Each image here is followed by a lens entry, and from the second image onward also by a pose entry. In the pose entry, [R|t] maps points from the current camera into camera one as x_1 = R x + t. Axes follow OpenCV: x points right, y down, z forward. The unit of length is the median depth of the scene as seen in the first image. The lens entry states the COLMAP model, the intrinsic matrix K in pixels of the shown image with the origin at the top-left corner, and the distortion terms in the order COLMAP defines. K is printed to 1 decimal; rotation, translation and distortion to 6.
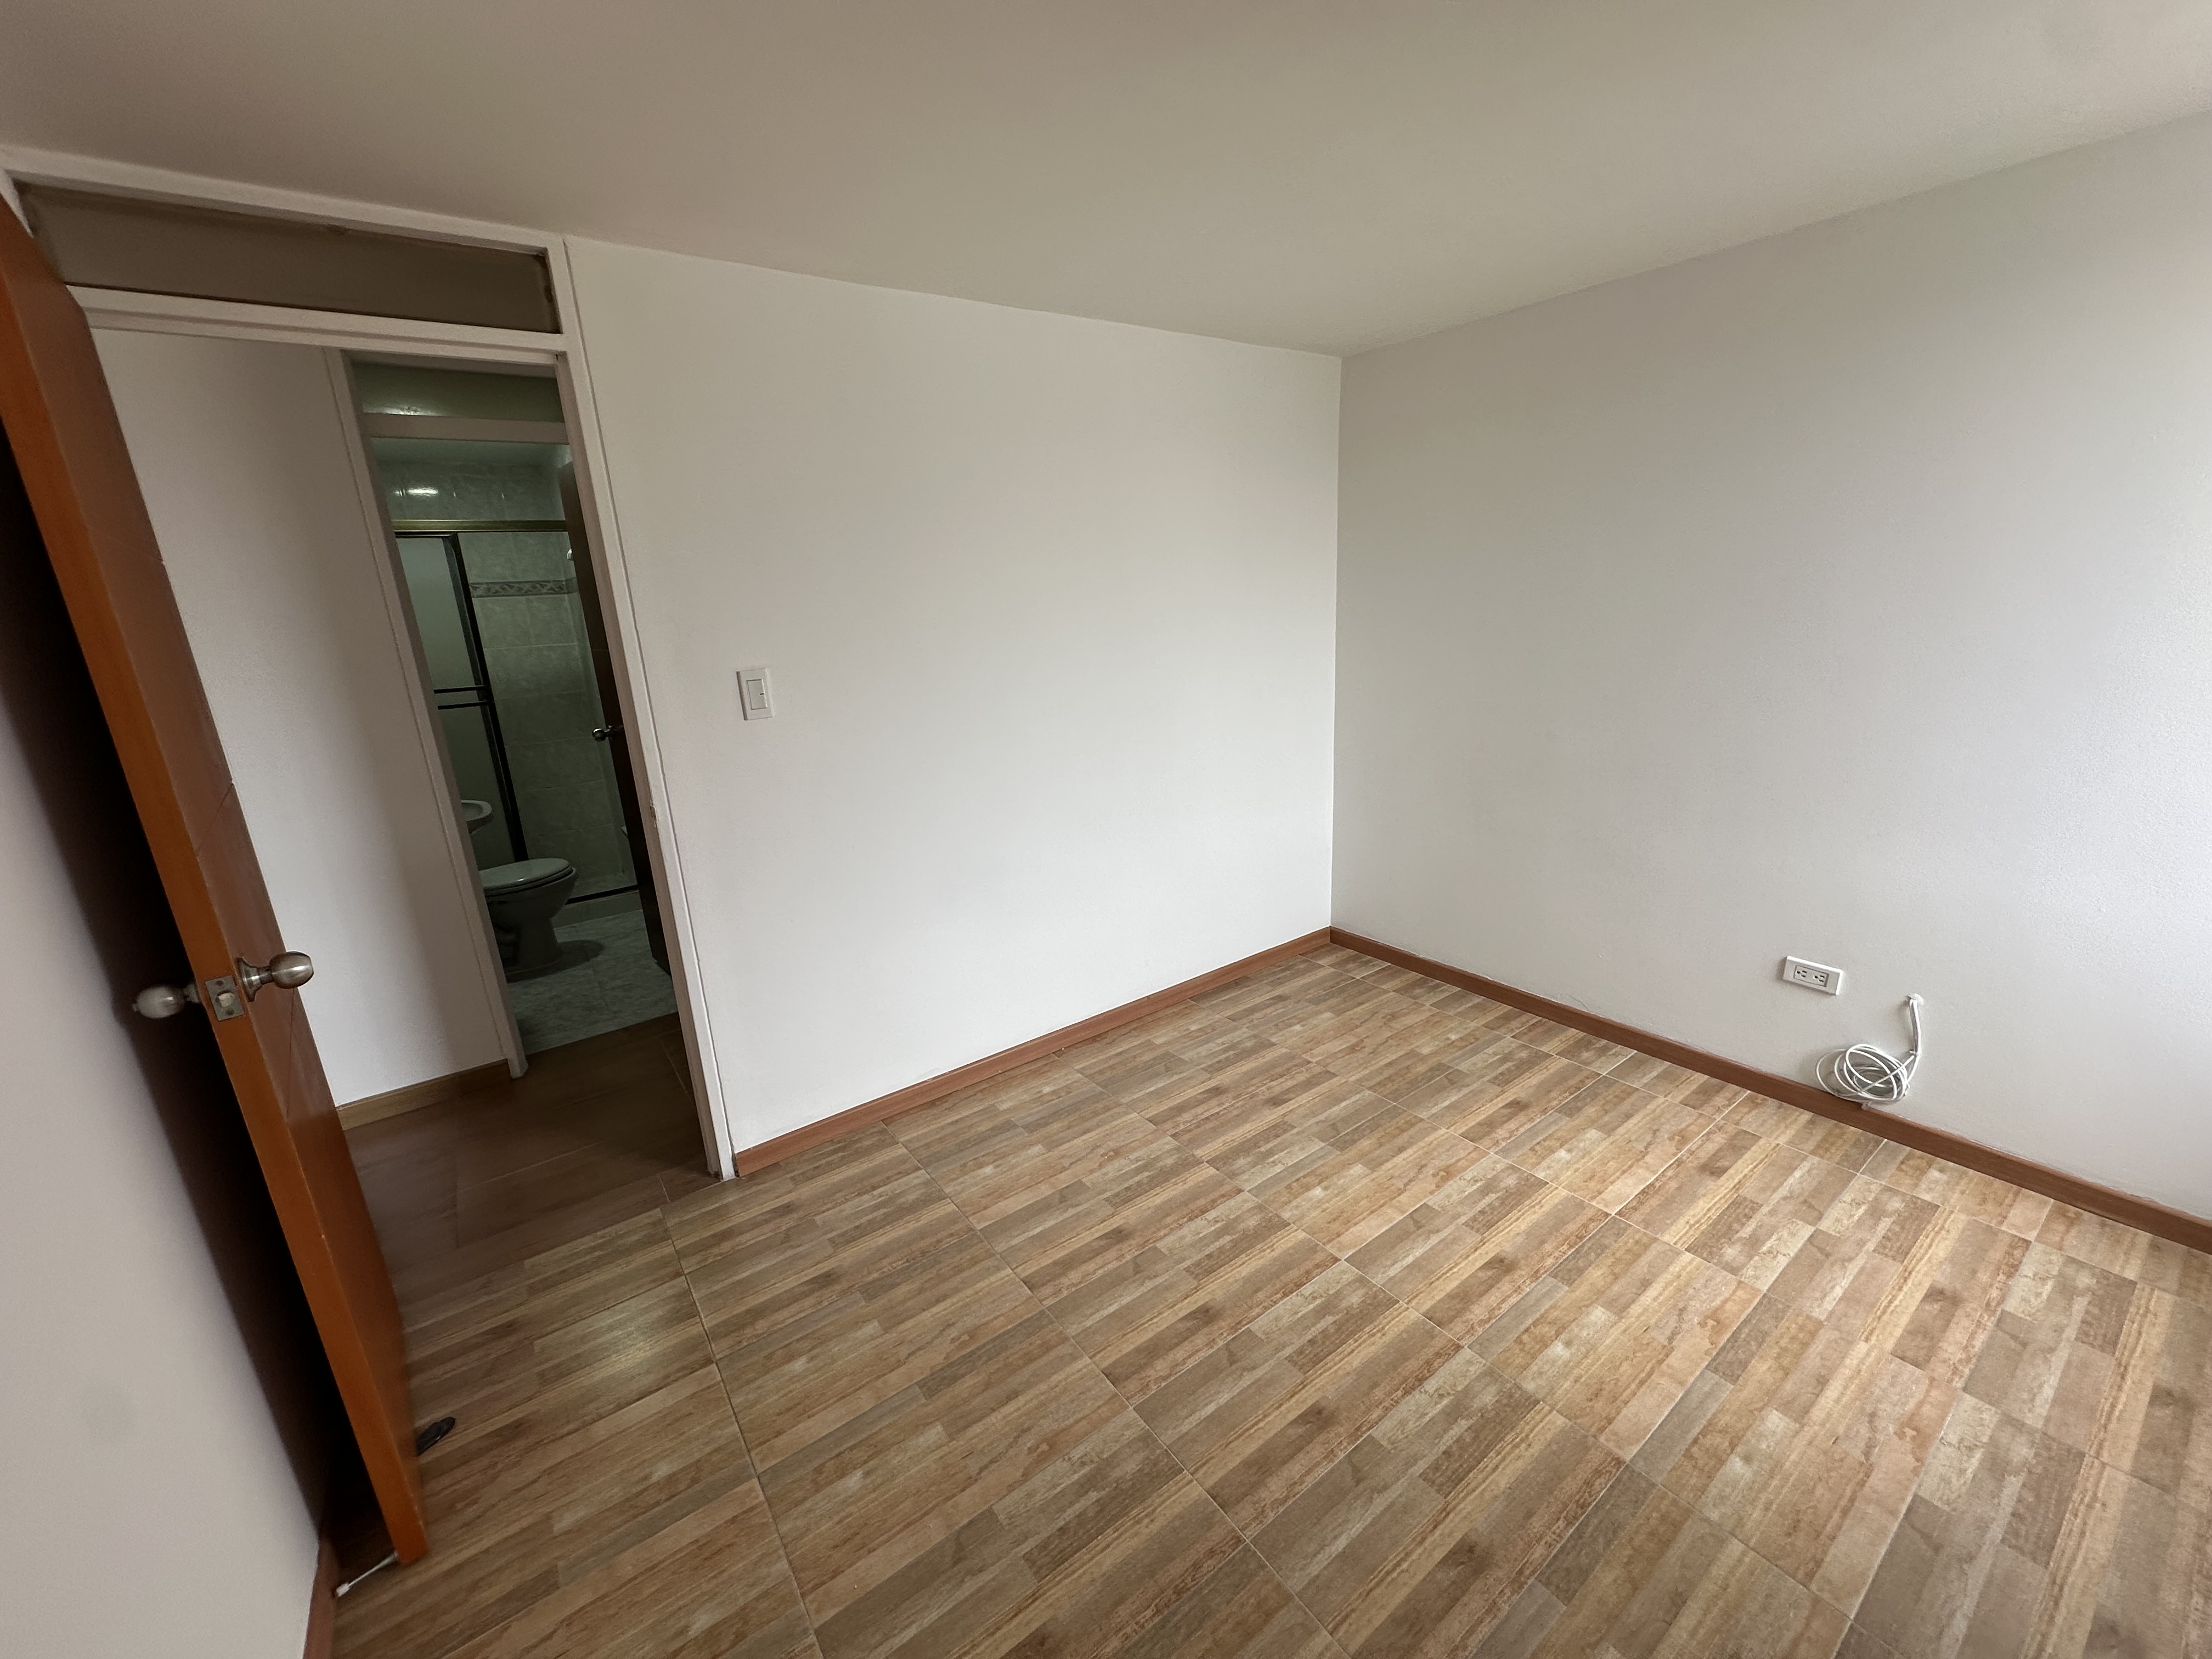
lens RADIAL K [[881.1, 0, 1106.0], [0, 881.1, 828.0], [0, 0, 1]] dist [-0.006801, 0.001073]
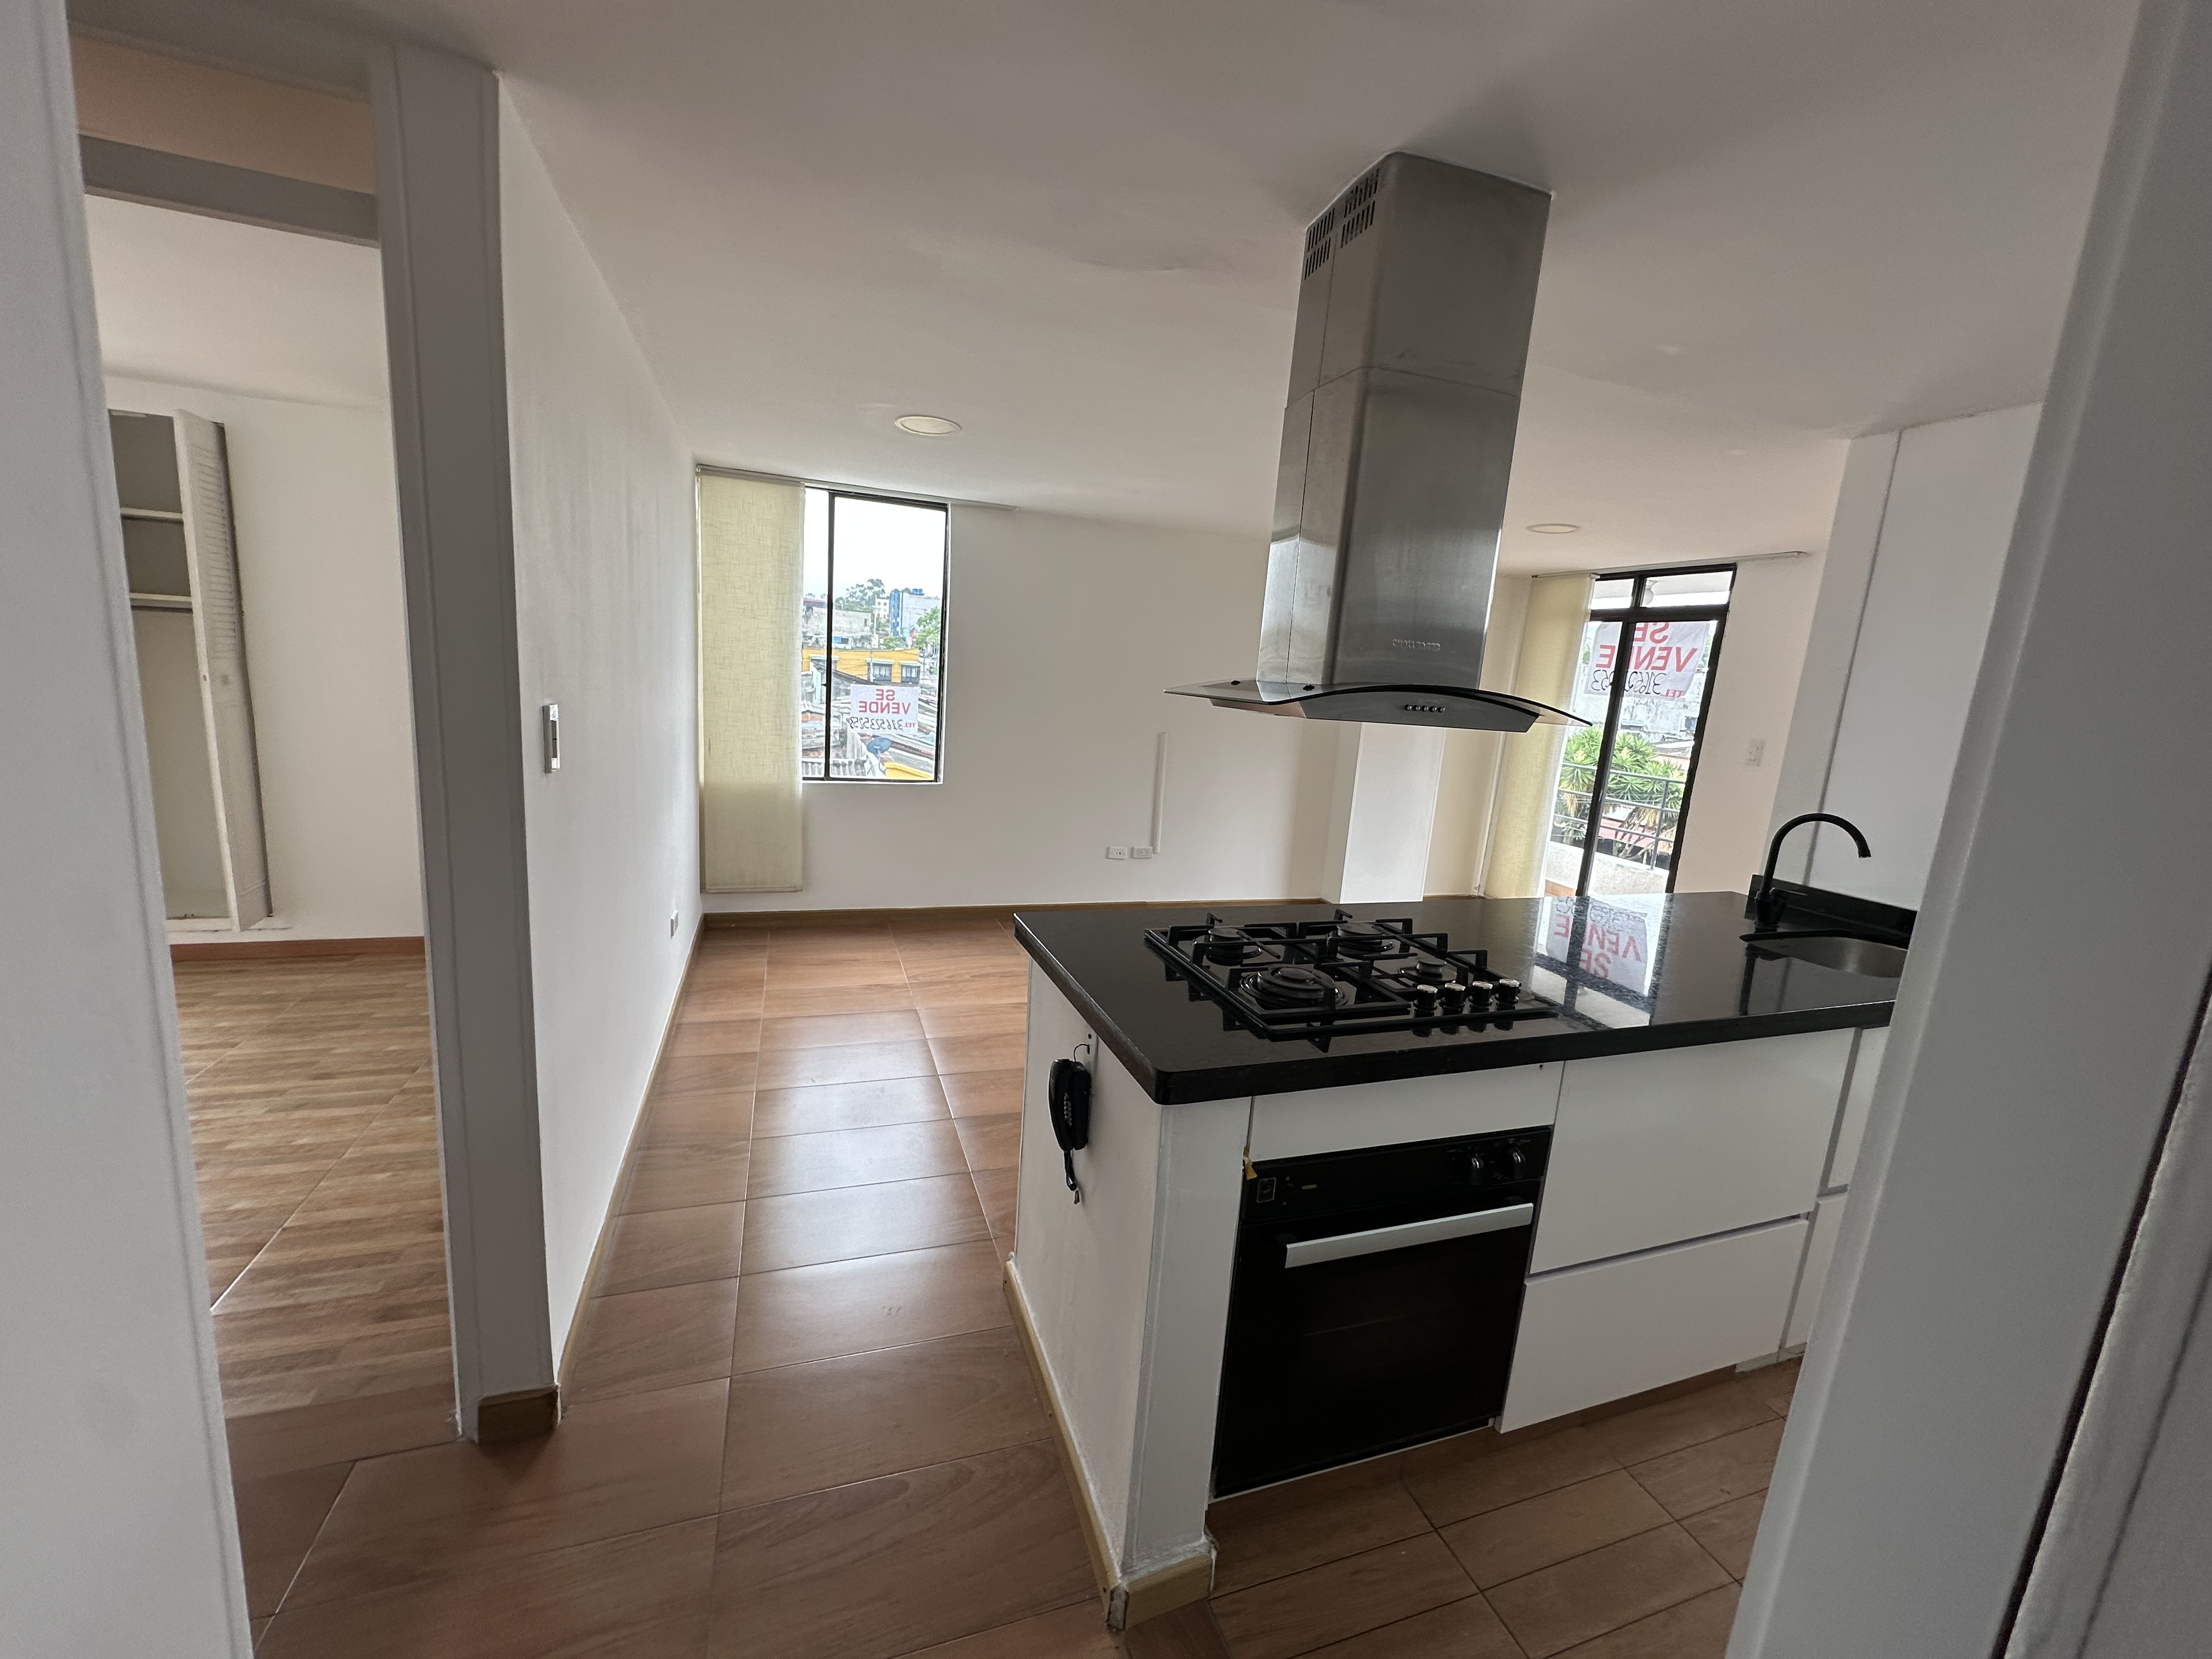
lens RADIAL K [[881.1, 0, 1105.1], [0, 881.1, 826.0], [0, 0, 1]] dist [-0.006801, 0.001073]
pose [[-0.958425, -0.070612, 0.276471, -1.491133], [0.049275, 0.913387, 0.404100, -0.251721], [-0.281059, 0.400922, -0.871933, 1.248010]]
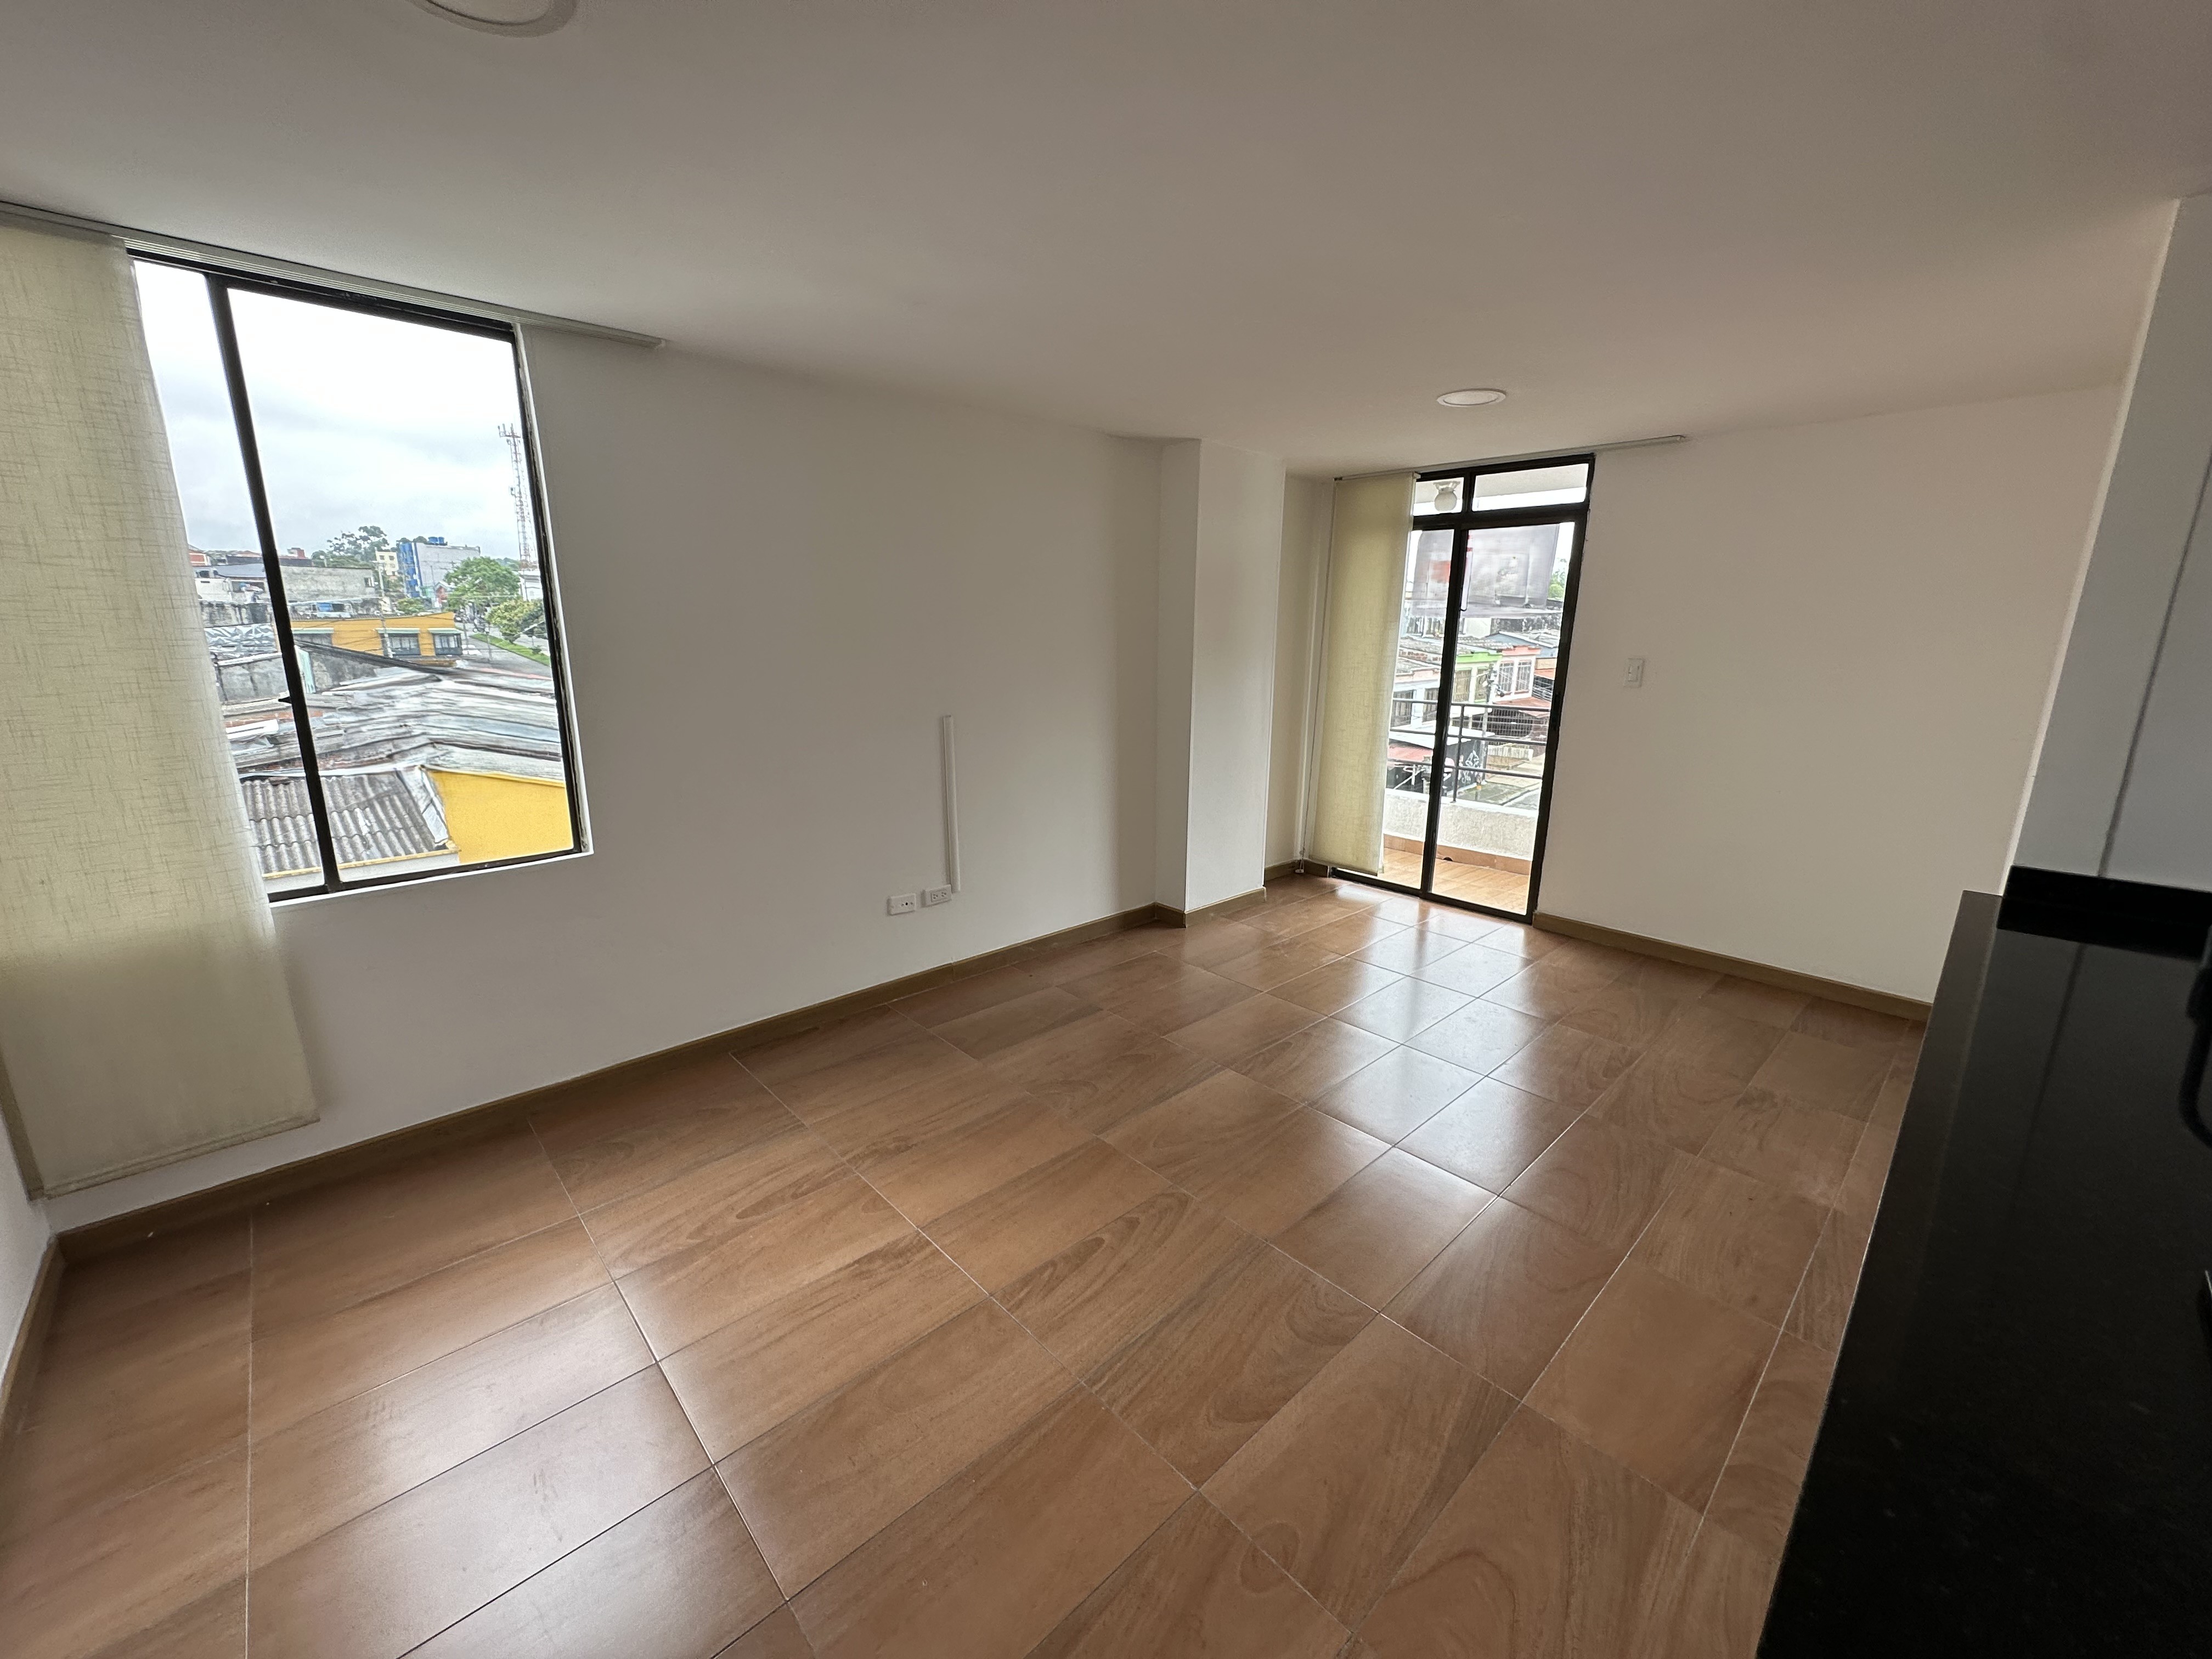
lens RADIAL K [[881.1, 0, 1106.9], [0, 881.1, 827.3], [0, 0, 1]] dist [-0.006801, 0.001073]
pose [[-0.990453, 0.068704, -0.119509, -1.047572], [0.003712, 0.879928, 0.475093, -0.089233], [0.137800, 0.470114, -0.871782, 0.546250]]
